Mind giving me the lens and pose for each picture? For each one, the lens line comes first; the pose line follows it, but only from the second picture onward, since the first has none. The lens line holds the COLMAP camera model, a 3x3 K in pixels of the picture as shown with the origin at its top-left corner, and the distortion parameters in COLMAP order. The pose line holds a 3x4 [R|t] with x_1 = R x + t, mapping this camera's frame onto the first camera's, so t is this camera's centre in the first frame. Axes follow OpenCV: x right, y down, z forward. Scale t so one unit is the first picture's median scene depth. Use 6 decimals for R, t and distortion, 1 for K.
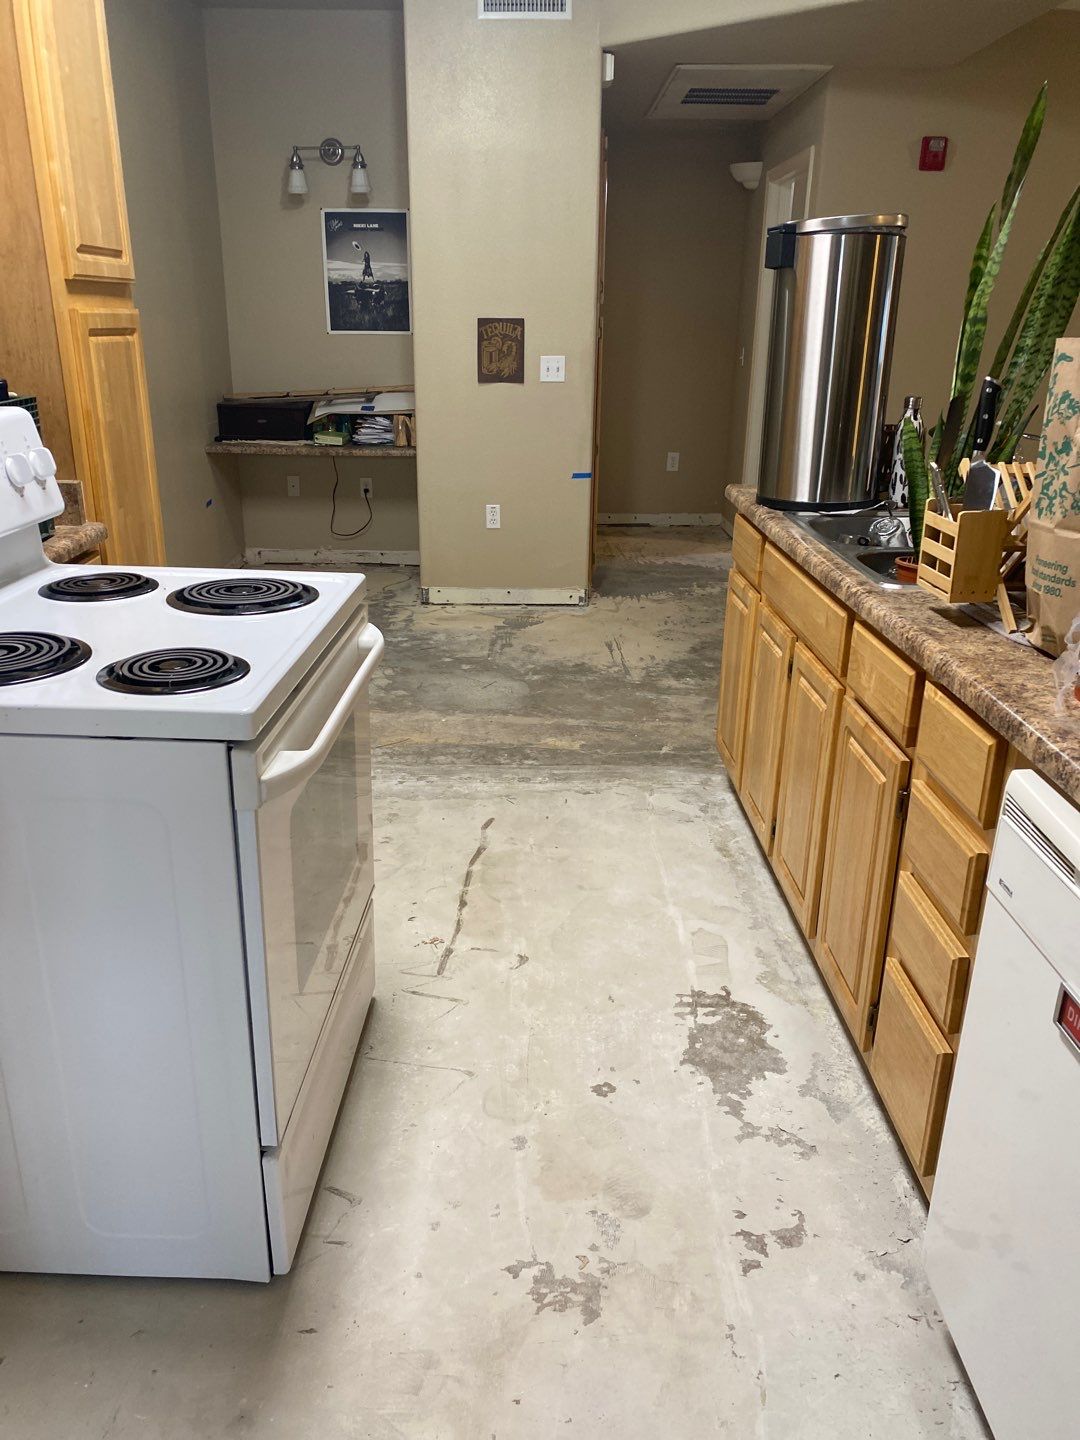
lens RADIAL K [[1137.4, 0, 540.0], [0, 1137.4, 720.0], [0, 0, 1]] dist [0.099604, -0.192642]
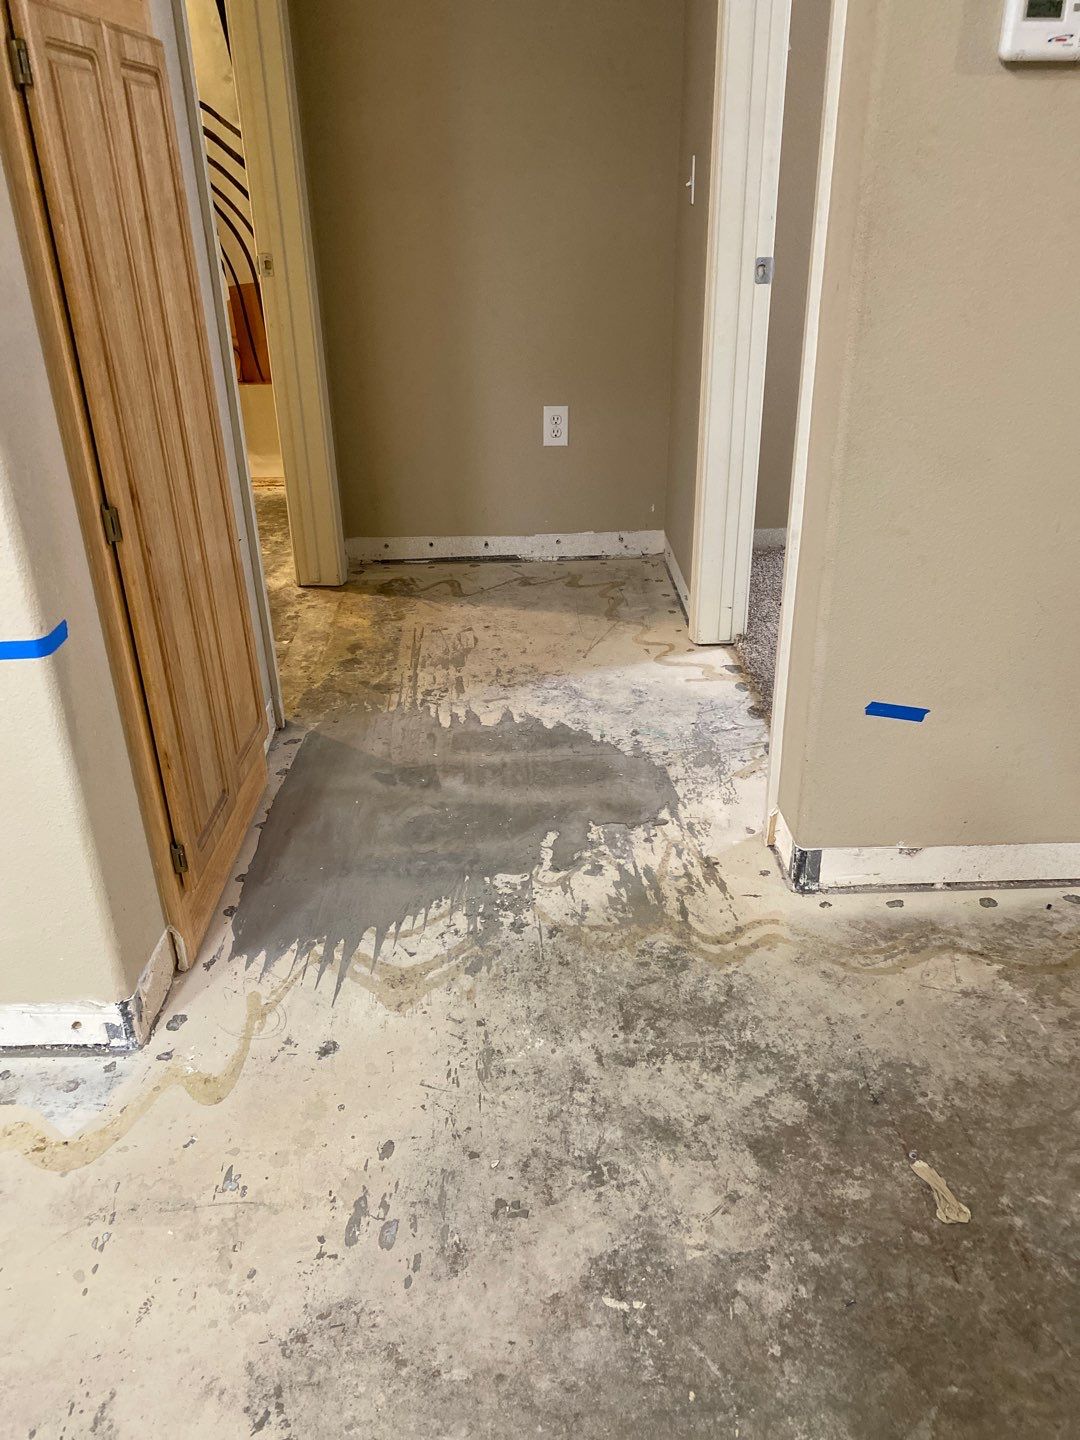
lens RADIAL K [[1092.5, 0, 540.0], [0, 1092.5, 720.0], [0, 0, 1]] dist [0.111139, -0.218938]
pose [[0.999355, -0.031261, -0.017677, 0.164689], [0.033141, 0.992382, 0.118661, -0.232096], [0.013833, -0.119171, 0.992777, 0.786302]]
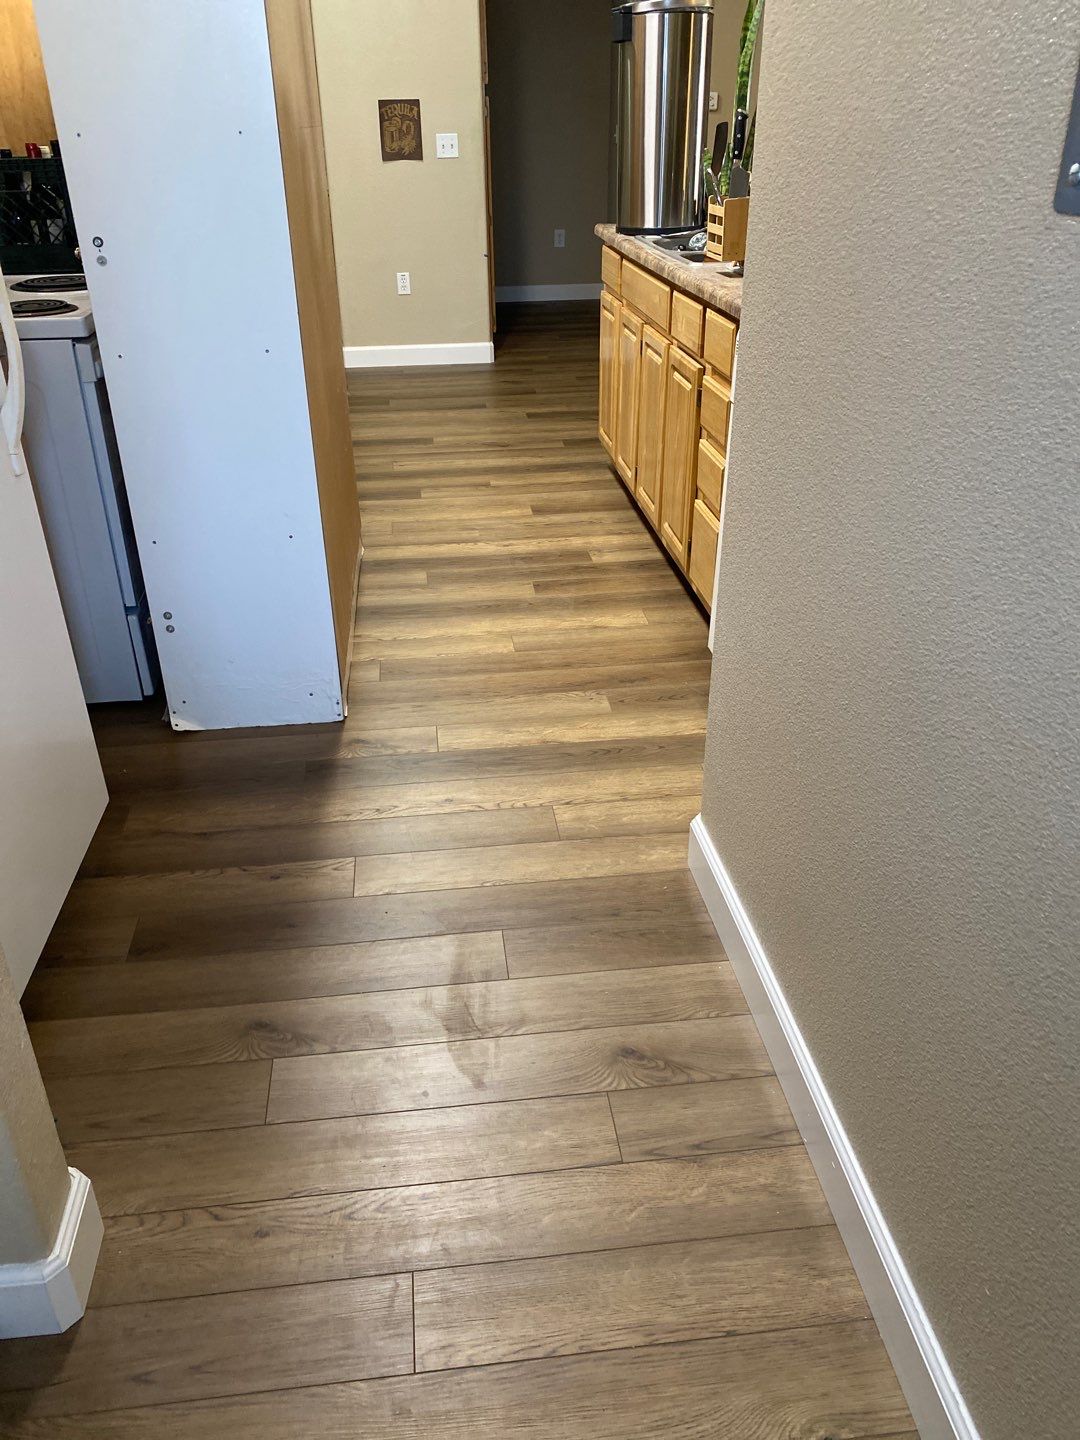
lens RADIAL K [[1110.8, 0, 540.0], [0, 1110.8, 720.0], [0, 0, 1]] dist [0.045230, -0.060131]
pose [[0.994957, -0.071866, 0.069975, -0.016490], [0.059673, 0.984826, 0.162960, 0.079298], [-0.080624, -0.157963, 0.984148, -0.190195]]
